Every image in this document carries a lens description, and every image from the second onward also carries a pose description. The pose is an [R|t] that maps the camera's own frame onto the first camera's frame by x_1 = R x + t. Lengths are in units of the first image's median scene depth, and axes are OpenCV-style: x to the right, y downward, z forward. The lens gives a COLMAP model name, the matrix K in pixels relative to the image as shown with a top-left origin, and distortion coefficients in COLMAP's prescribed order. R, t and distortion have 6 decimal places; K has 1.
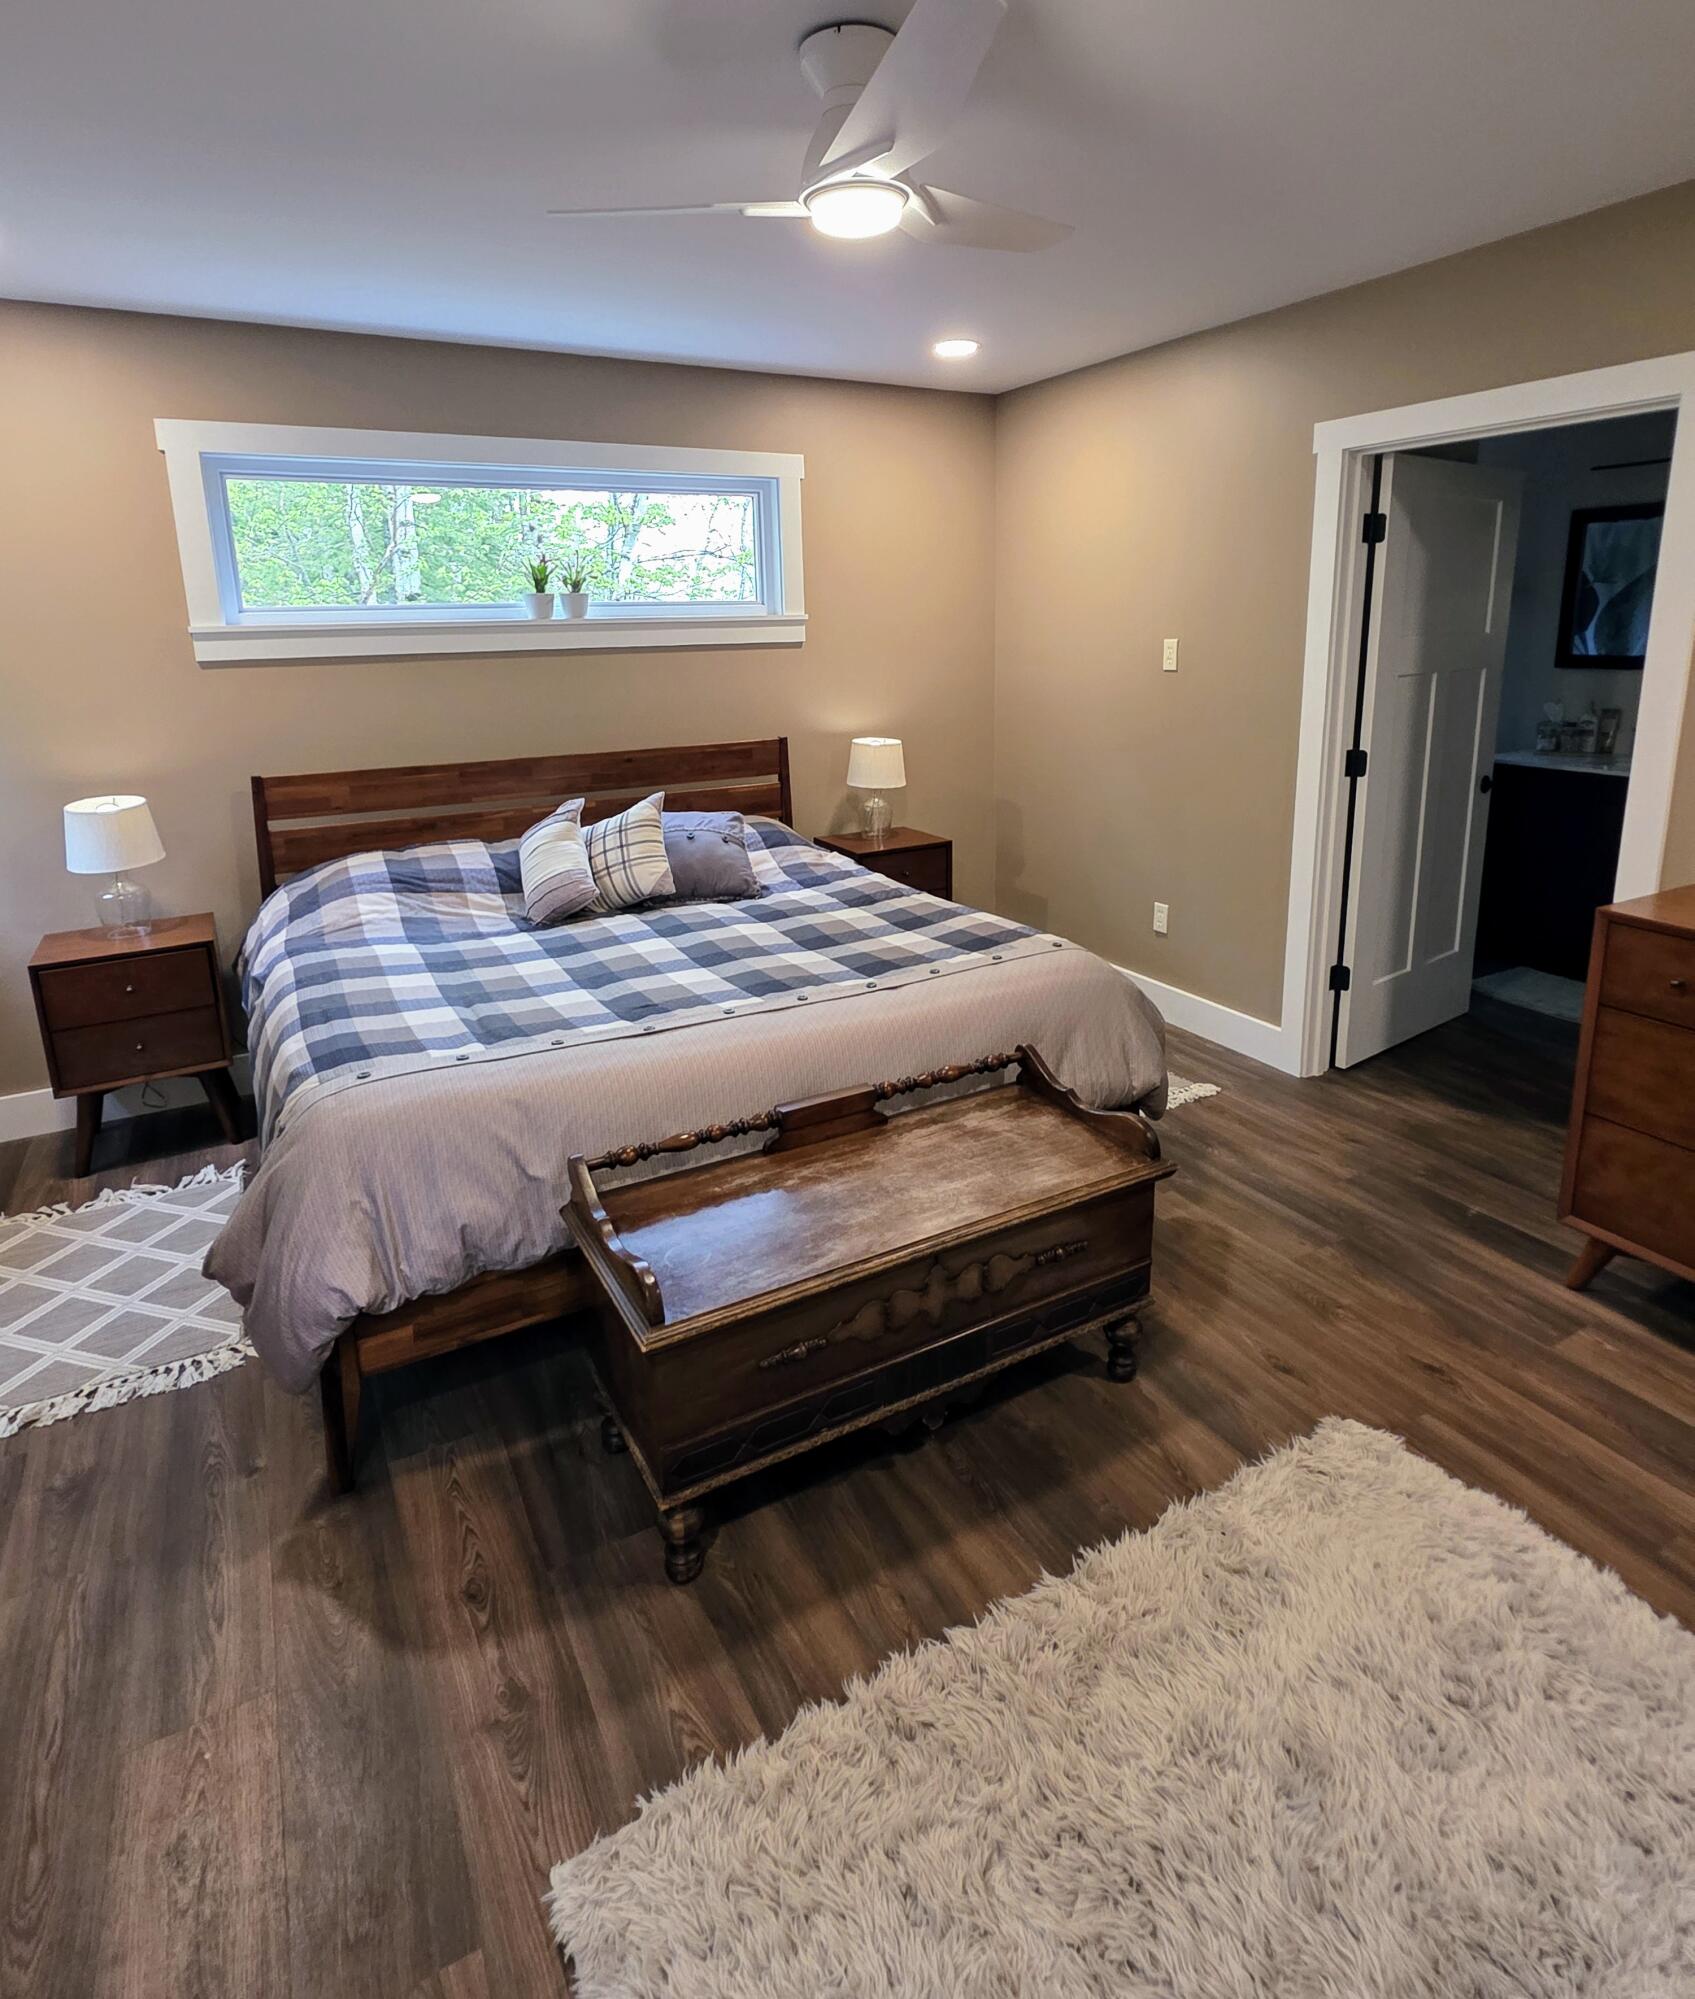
lens RADIAL K [[1089.3, 0, 861.4], [0, 1089.3, 851.2], [0, 0, 1]] dist [0.018958, 0.001937]
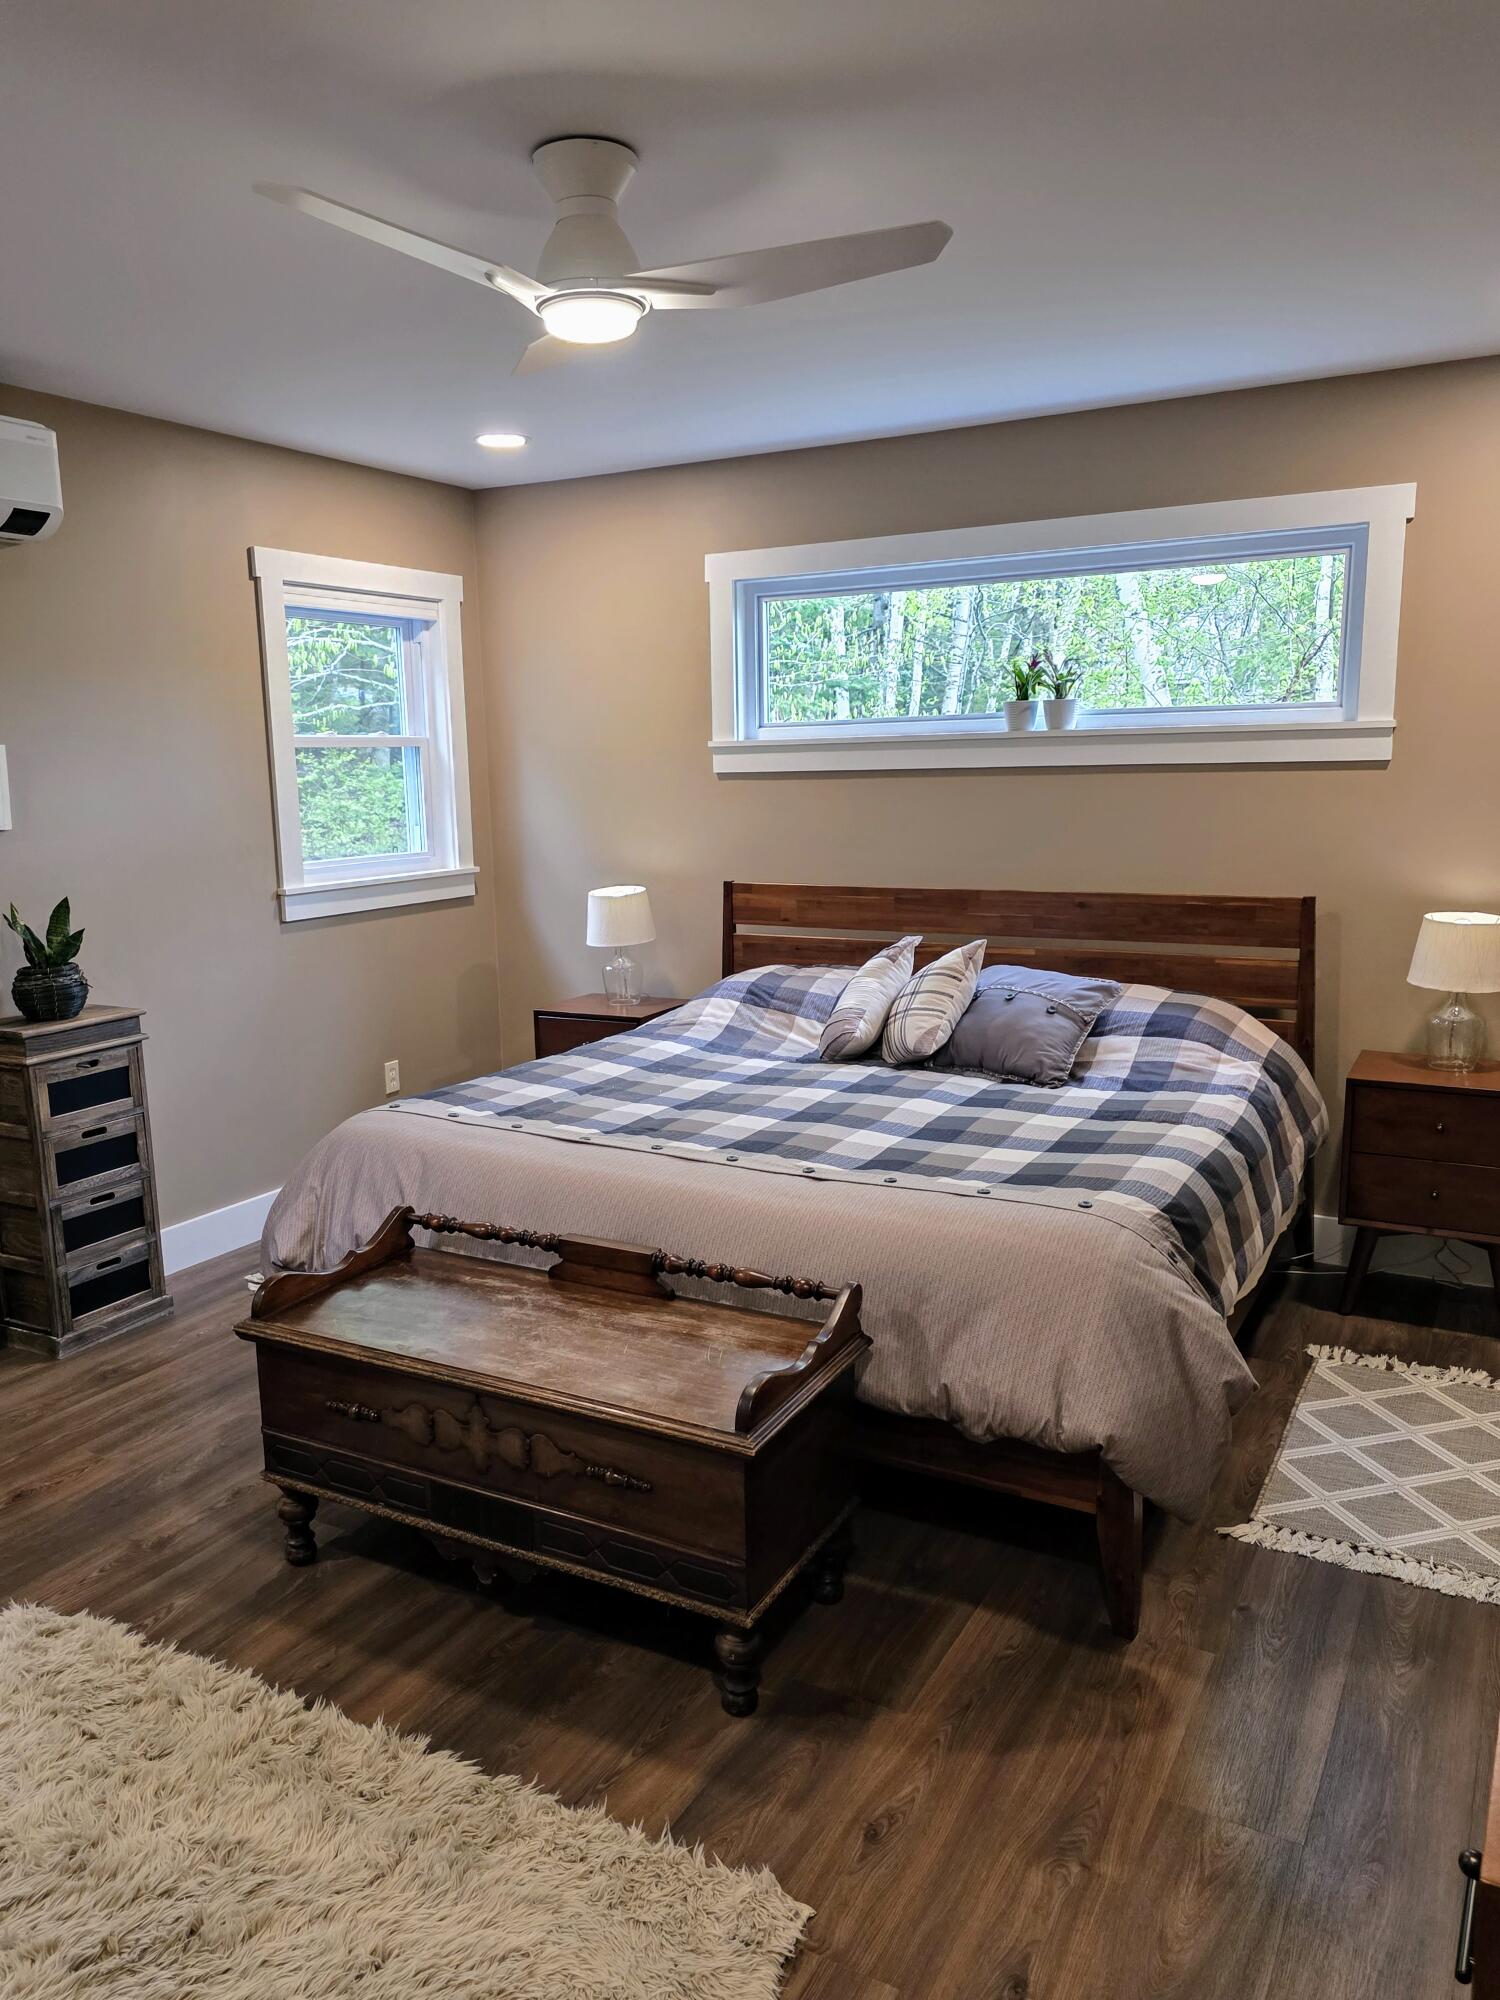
lens RADIAL K [[1456.1, 0, 750.4], [0, 1456.1, 1002.9], [0, 0, 1]] dist [0.026105, -0.007556]
pose [[0.532338, 0.150843, -0.832984, 0.686971], [-0.168417, 0.983198, 0.070414, -0.056828], [0.829610, 0.102805, 0.548798, 0.259299]]
